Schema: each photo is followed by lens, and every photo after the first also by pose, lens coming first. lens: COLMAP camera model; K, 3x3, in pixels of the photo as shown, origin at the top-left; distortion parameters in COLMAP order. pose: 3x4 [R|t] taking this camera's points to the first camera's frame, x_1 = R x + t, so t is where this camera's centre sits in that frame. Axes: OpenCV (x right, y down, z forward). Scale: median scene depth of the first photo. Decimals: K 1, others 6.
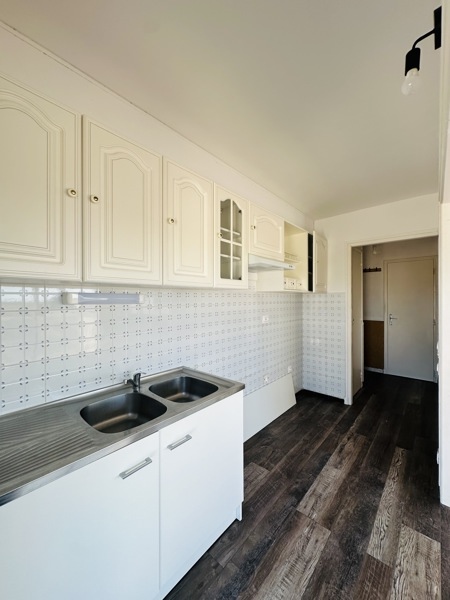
lens RADIAL K [[237.8, 0, 225.0], [0, 237.8, 300.0], [0, 0, 1]] dist [-0.000747, 0.000385]
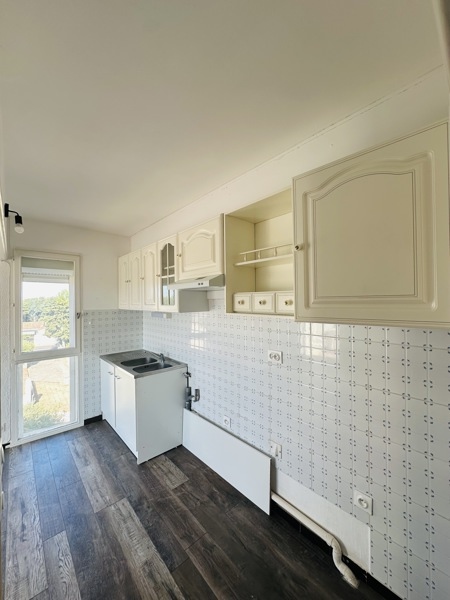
lens RADIAL K [[237.8, 0, 225.0], [0, 237.8, 300.0], [0, 0, 1]] dist [-0.000747, 0.000385]
pose [[-0.114047, 0.002918, -0.993471, 1.309913], [0.009029, 0.999957, 0.001901, -0.115924], [0.993434, -0.008754, -0.114068, 1.496116]]
